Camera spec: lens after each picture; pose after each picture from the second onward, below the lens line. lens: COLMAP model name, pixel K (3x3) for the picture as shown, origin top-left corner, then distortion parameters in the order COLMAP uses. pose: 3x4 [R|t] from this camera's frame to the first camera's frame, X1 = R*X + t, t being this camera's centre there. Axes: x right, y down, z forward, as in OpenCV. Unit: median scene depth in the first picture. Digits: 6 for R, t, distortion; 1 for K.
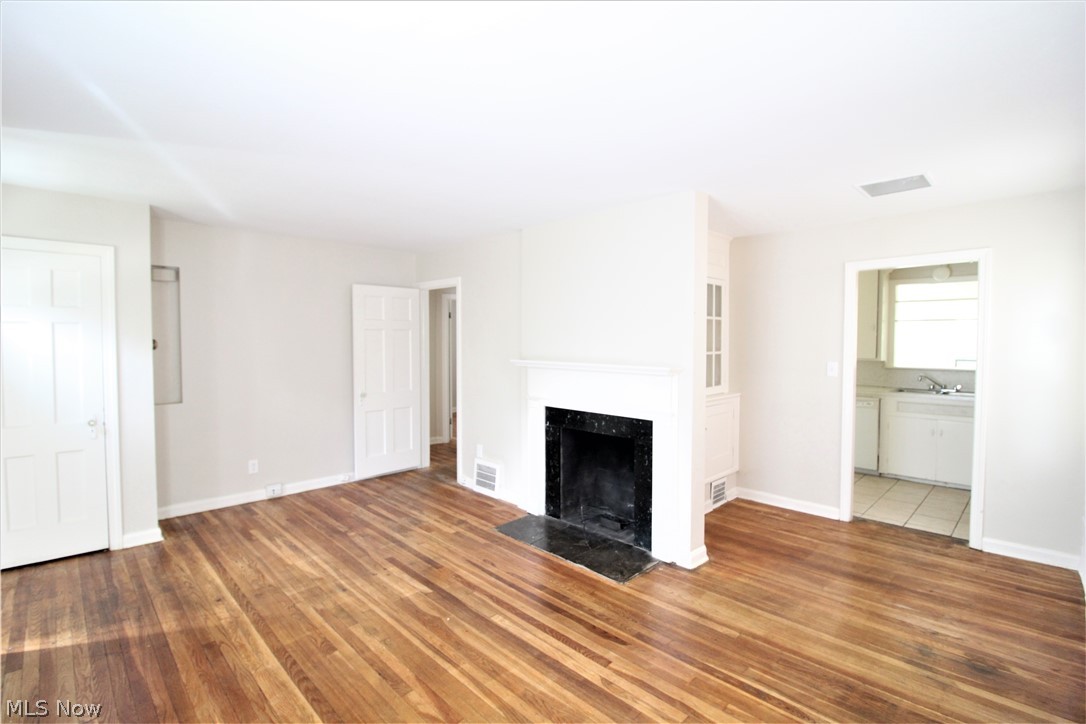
lens RADIAL K [[501.4, 0, 548.5], [0, 501.4, 355.7], [0, 0, 1]] dist [-0.001521, -0.009502]
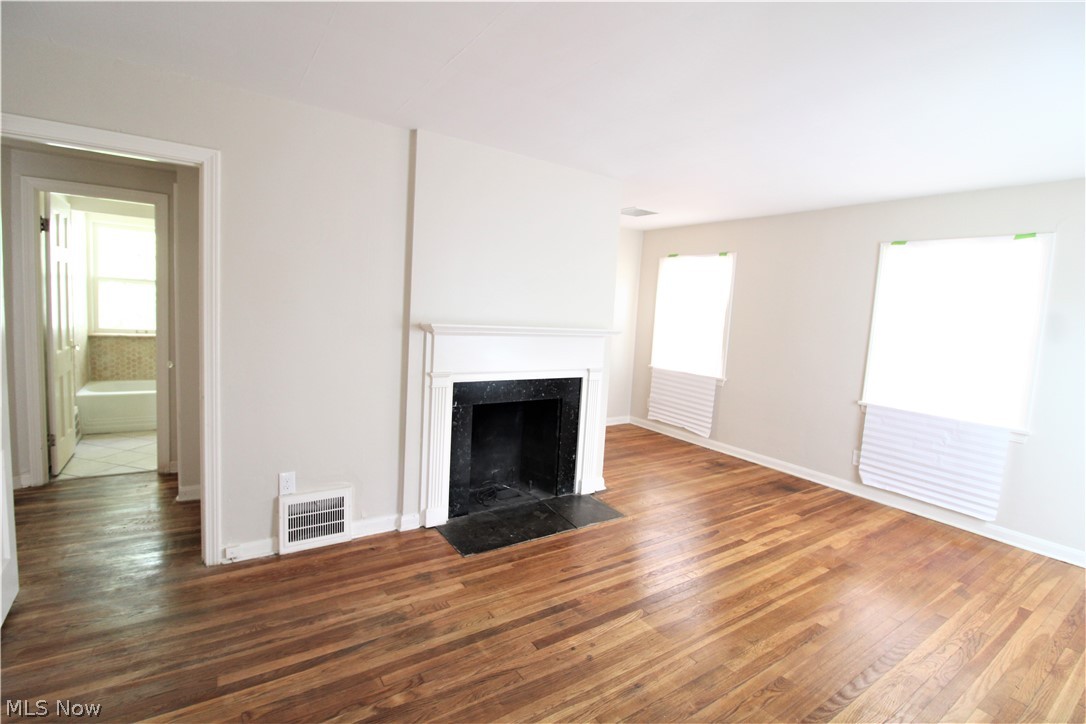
lens RADIAL K [[501.4, 0, 548.5], [0, 501.4, 355.7], [0, 0, 1]] dist [-0.001521, -0.009502]
pose [[0.184748, -0.086292, 0.978990, -0.884240], [-0.025931, 0.995363, 0.092629, -0.019771], [-0.982444, -0.042499, 0.181654, 0.864797]]
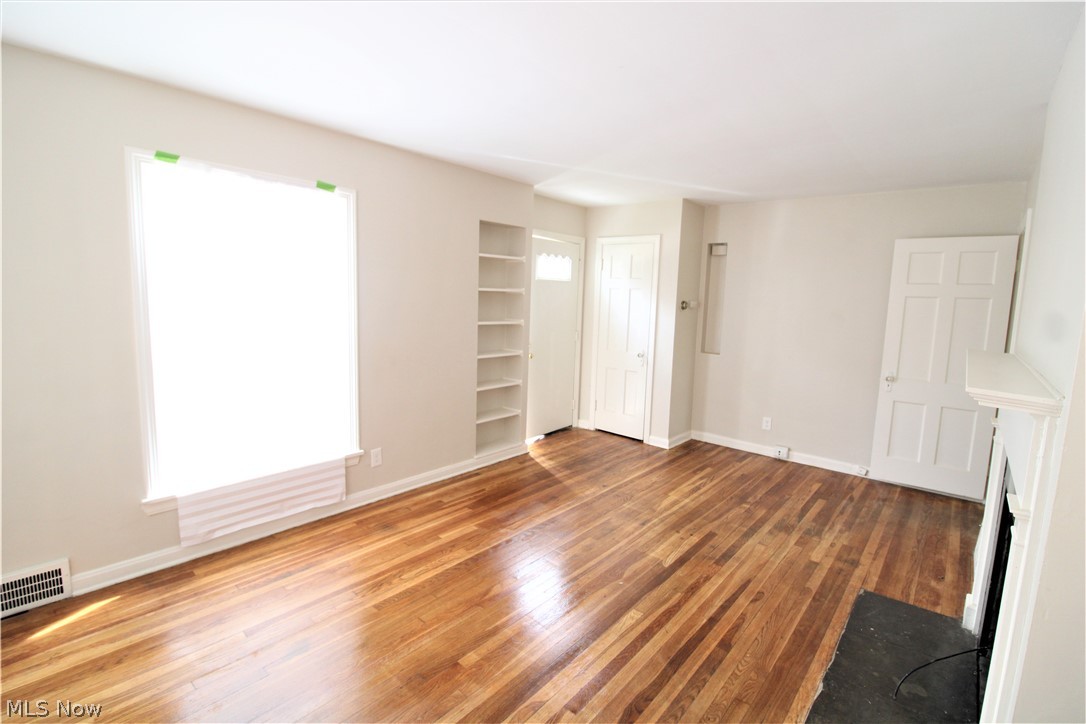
lens RADIAL K [[501.4, 0, 548.5], [0, 501.4, 355.7], [0, 0, 1]] dist [-0.001521, -0.009502]
pose [[0.080847, 0.122430, -0.989179, 0.551635], [-0.065530, 0.990933, 0.117291, -0.023463], [0.994570, 0.055338, 0.088137, 0.568697]]
